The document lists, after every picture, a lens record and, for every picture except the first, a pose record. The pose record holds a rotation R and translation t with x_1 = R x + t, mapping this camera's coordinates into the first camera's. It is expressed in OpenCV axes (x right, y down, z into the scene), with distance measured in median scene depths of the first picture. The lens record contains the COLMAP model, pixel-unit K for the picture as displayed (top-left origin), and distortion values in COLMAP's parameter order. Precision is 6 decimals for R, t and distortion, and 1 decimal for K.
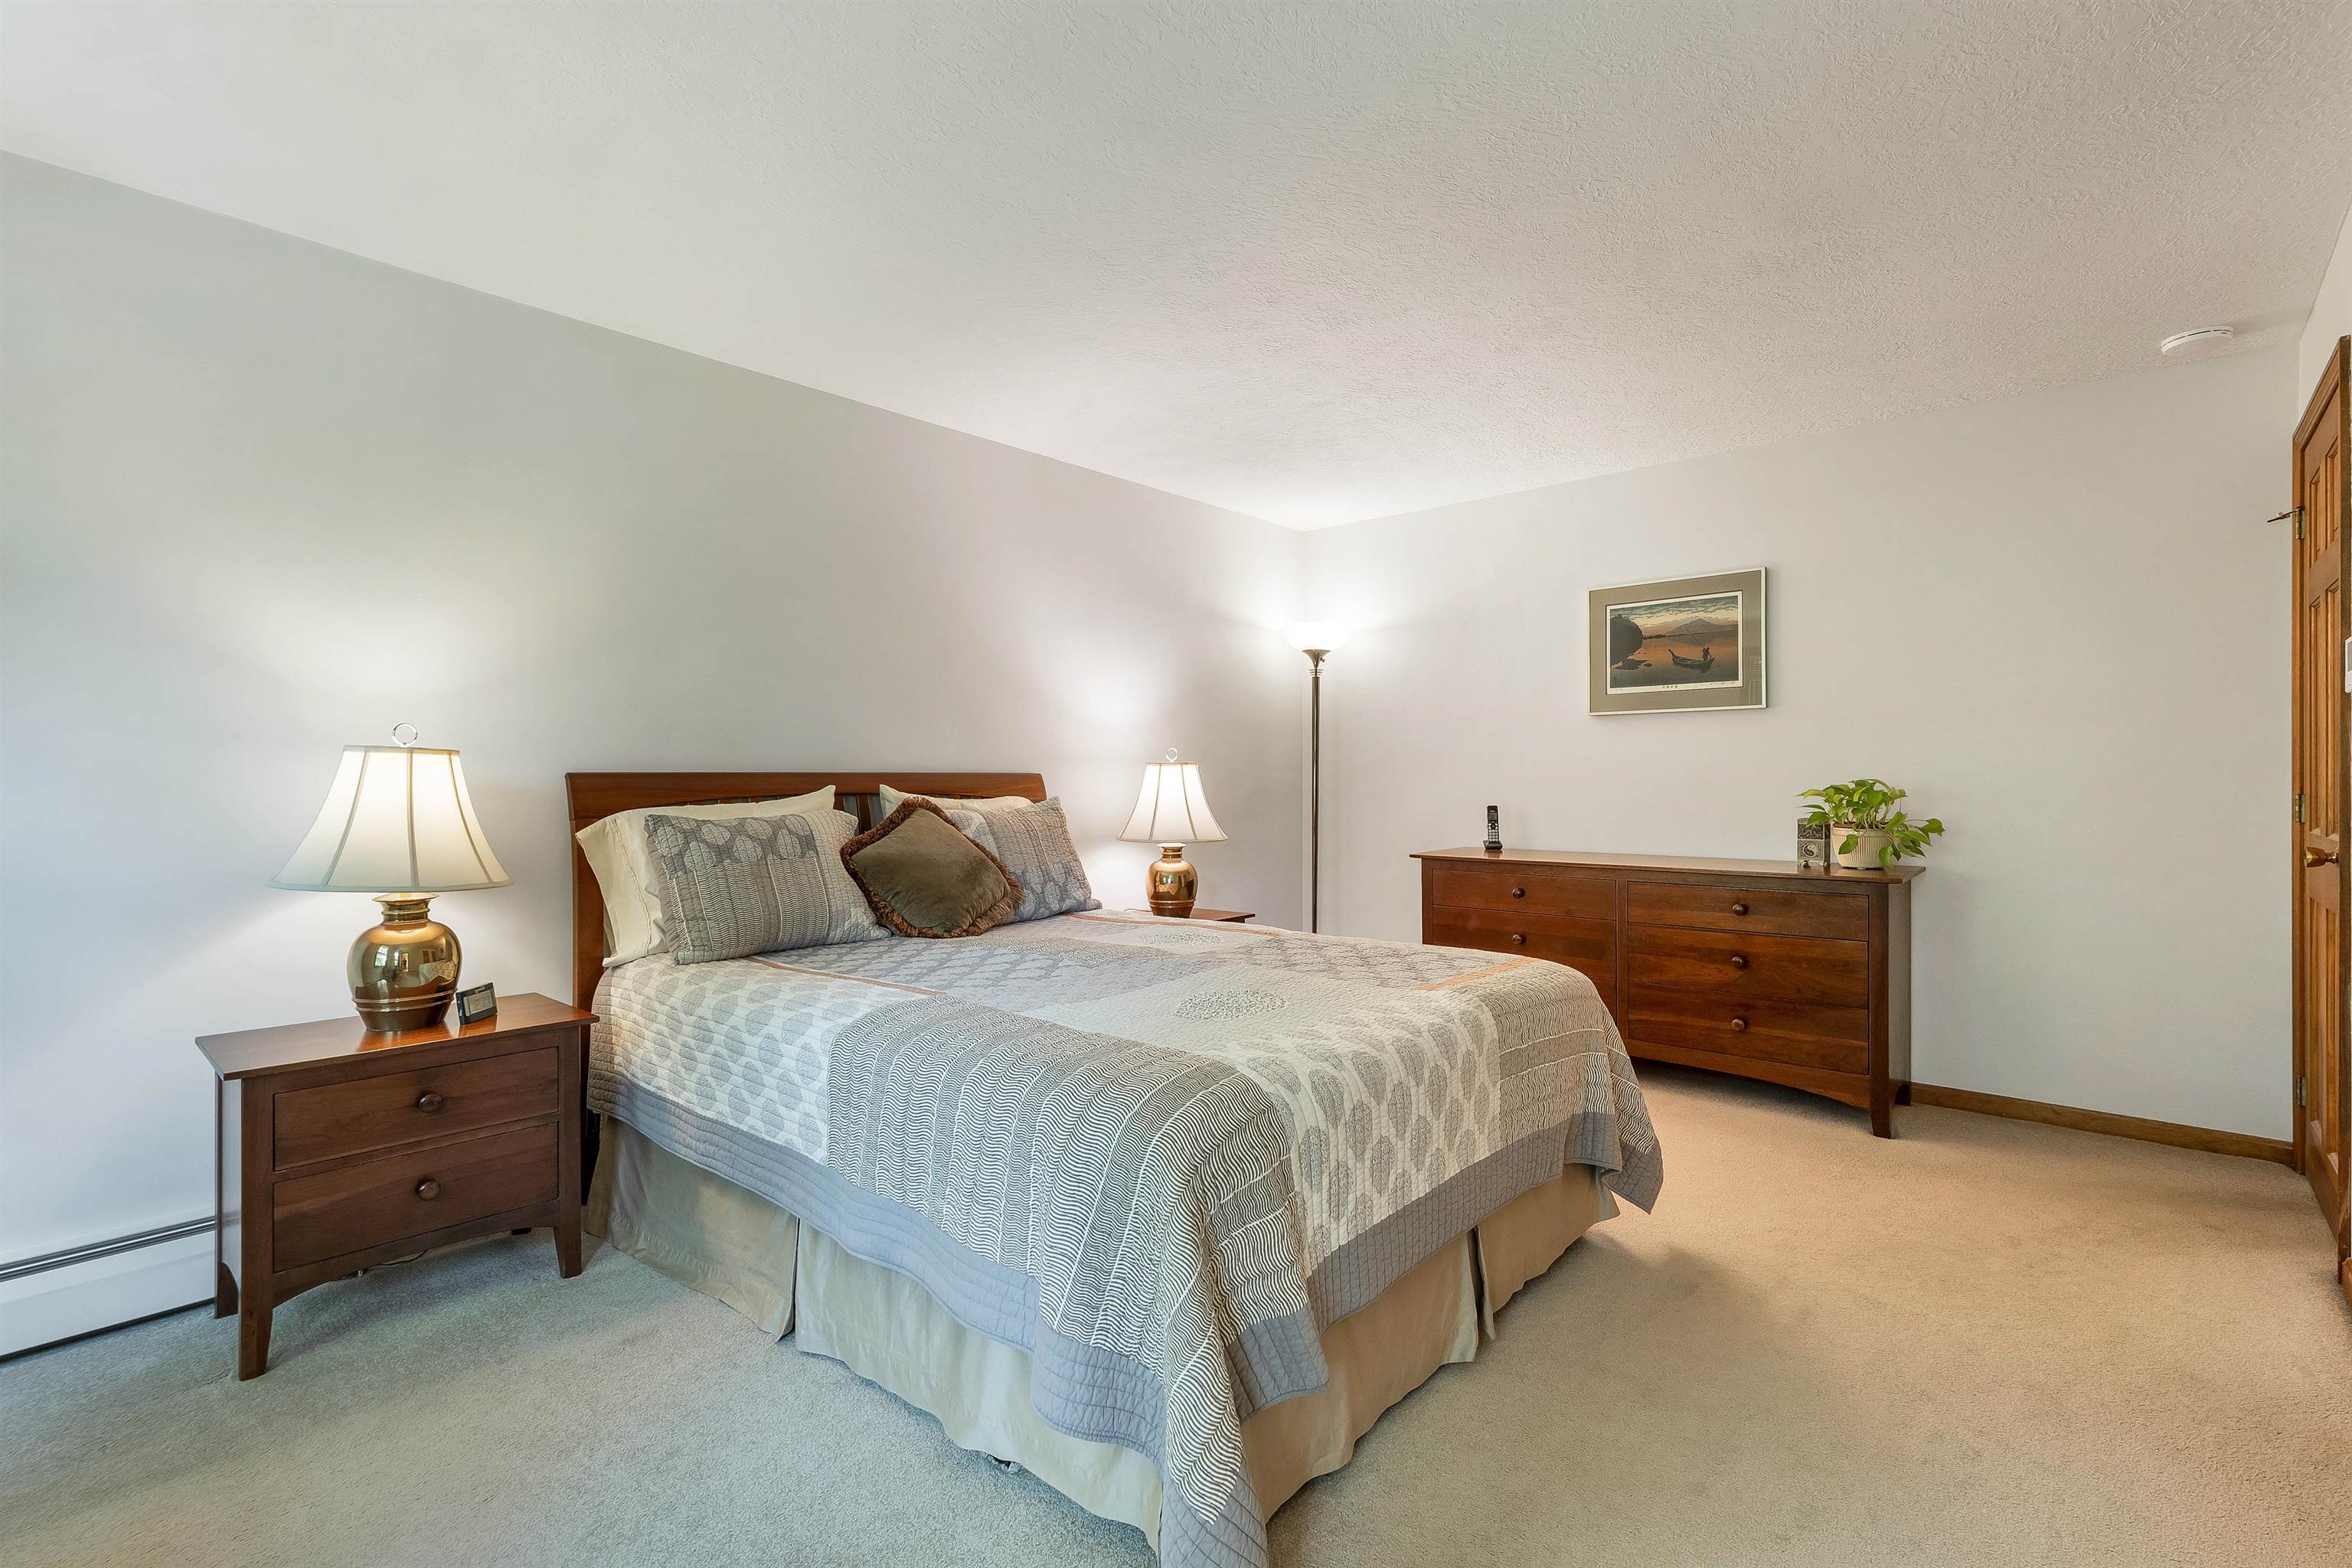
lens RADIAL K [[1075.9, 0, 1130.4], [0, 1075.9, 774.9], [0, 0, 1]] dist [-0.000619, -0.000114]
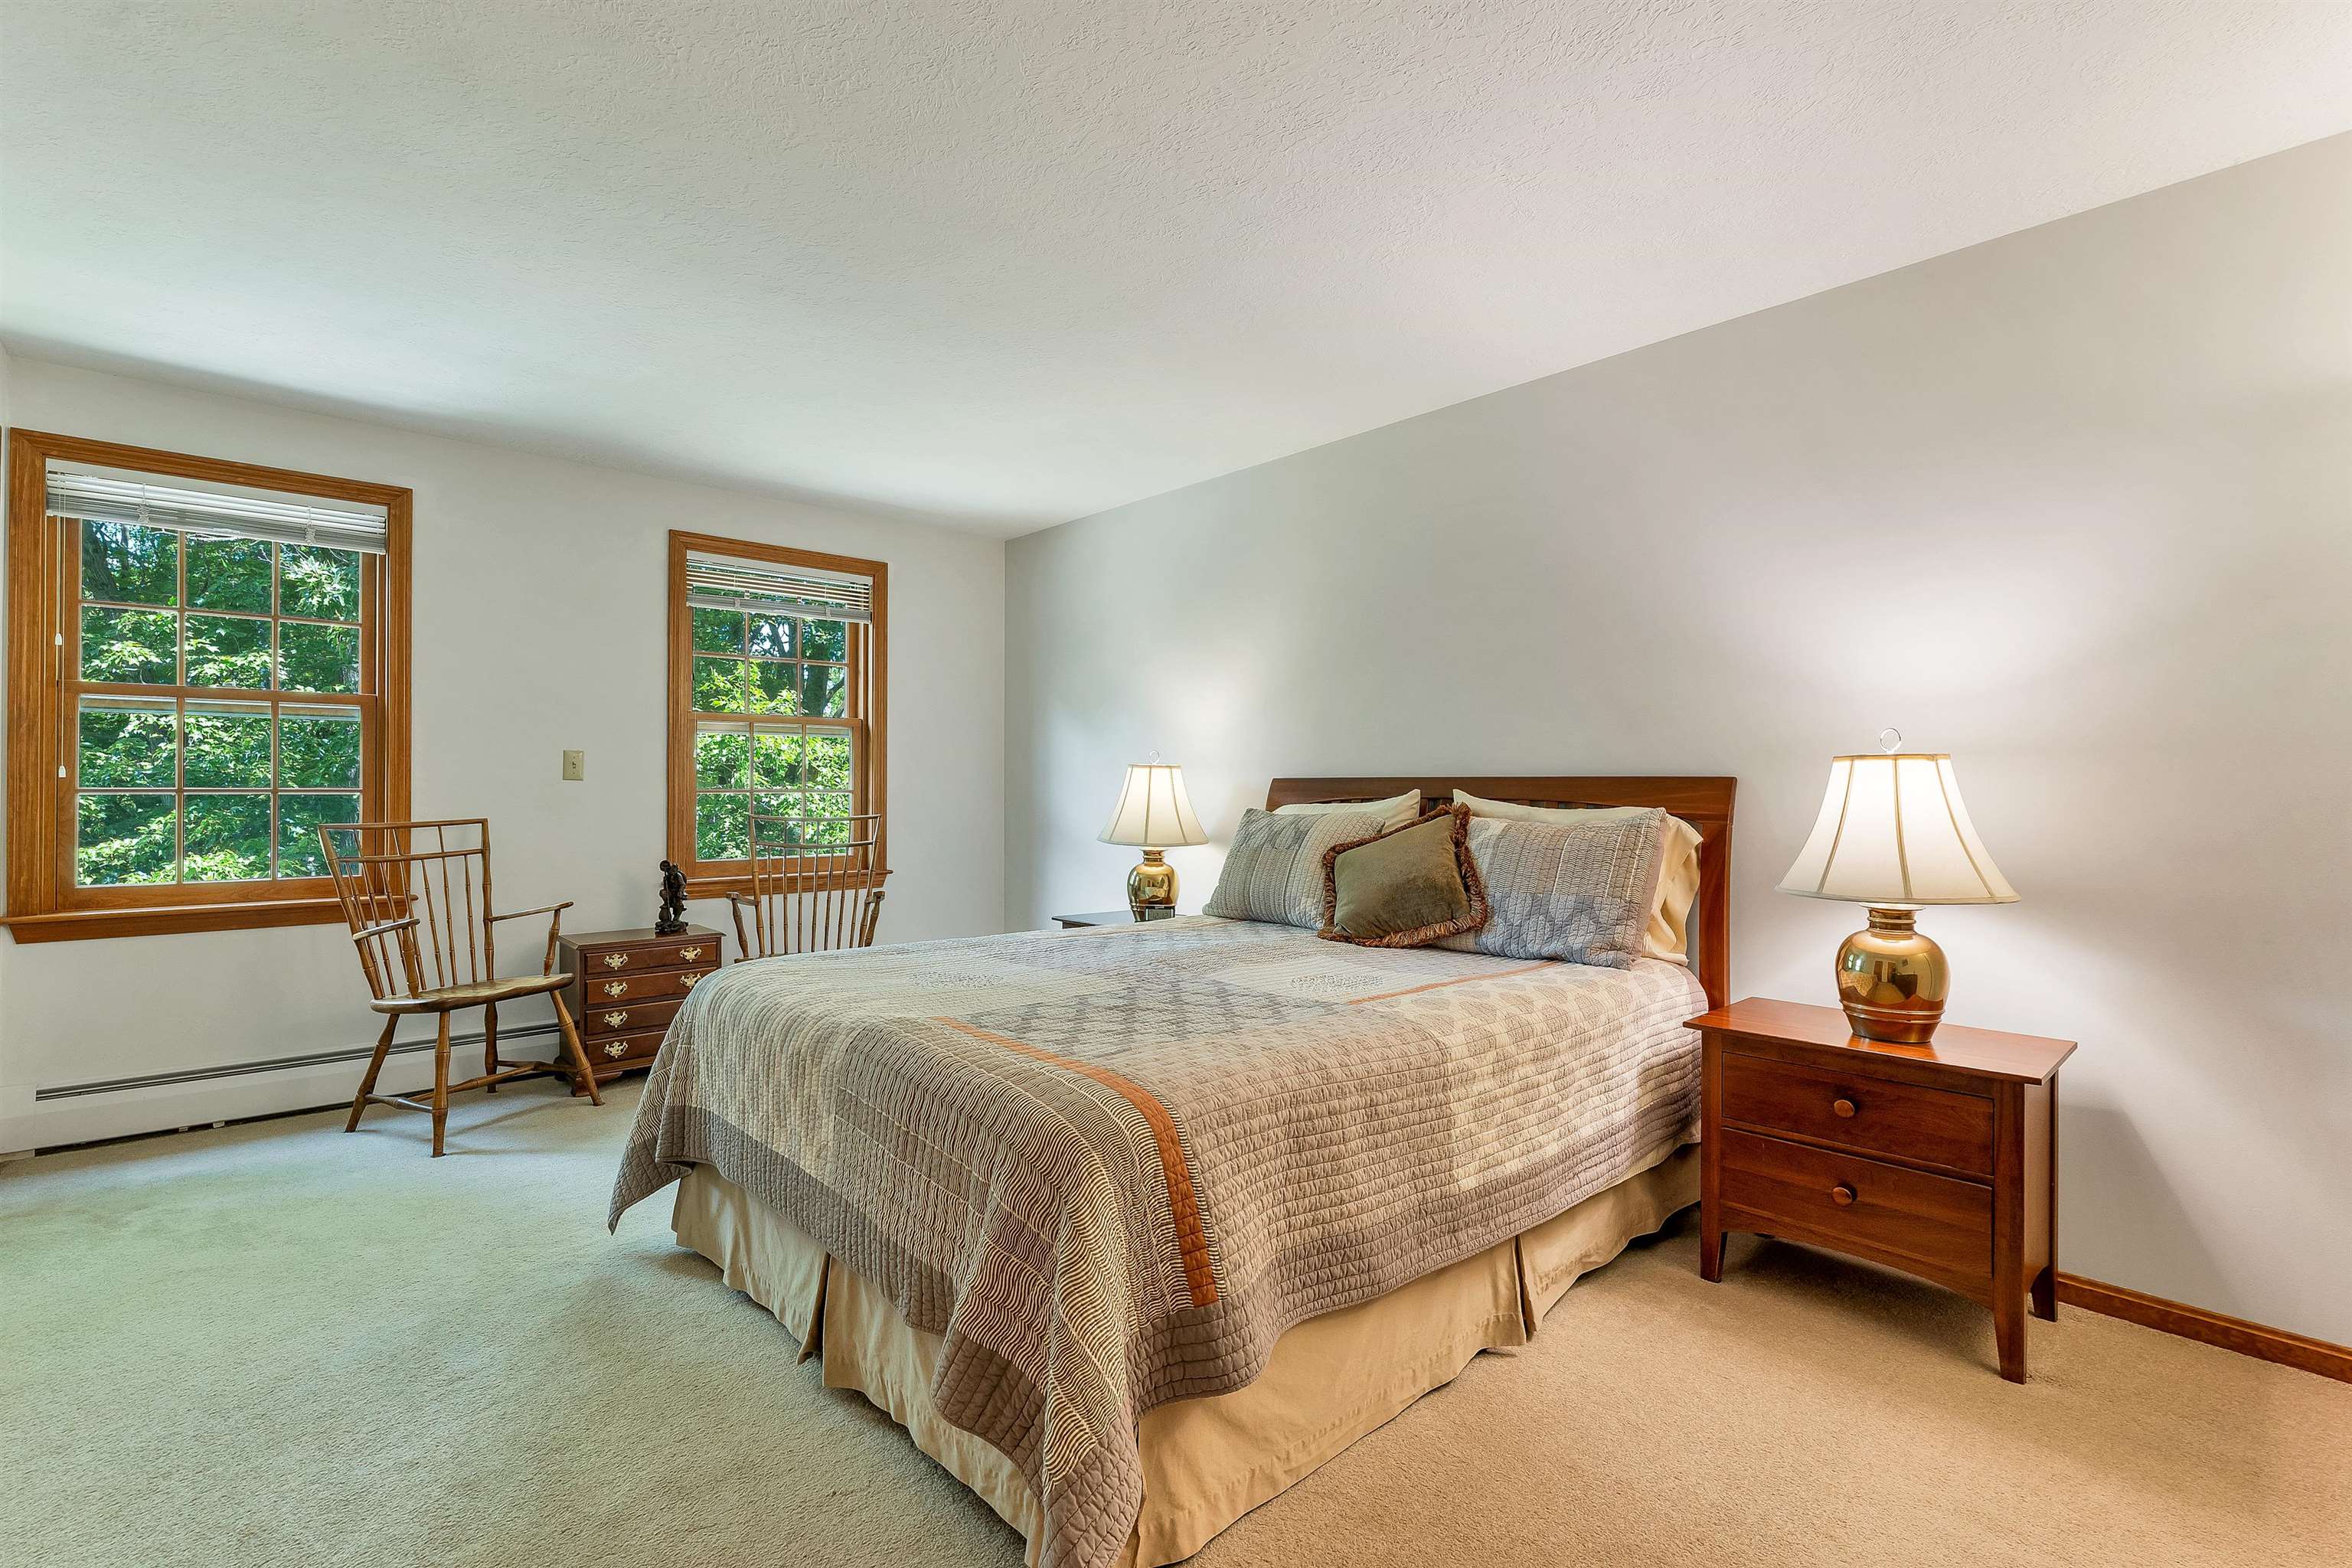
lens RADIAL K [[1075.9, 0, 1136.9], [0, 1075.9, 787.8], [0, 0, 1]] dist [-0.000619, -0.000114]
pose [[-0.125116, 0.001143, -0.992142, 0.402667], [0.000713, 0.999999, 0.001062, 0.003638], [0.992142, -0.000574, -0.125116, 0.443871]]
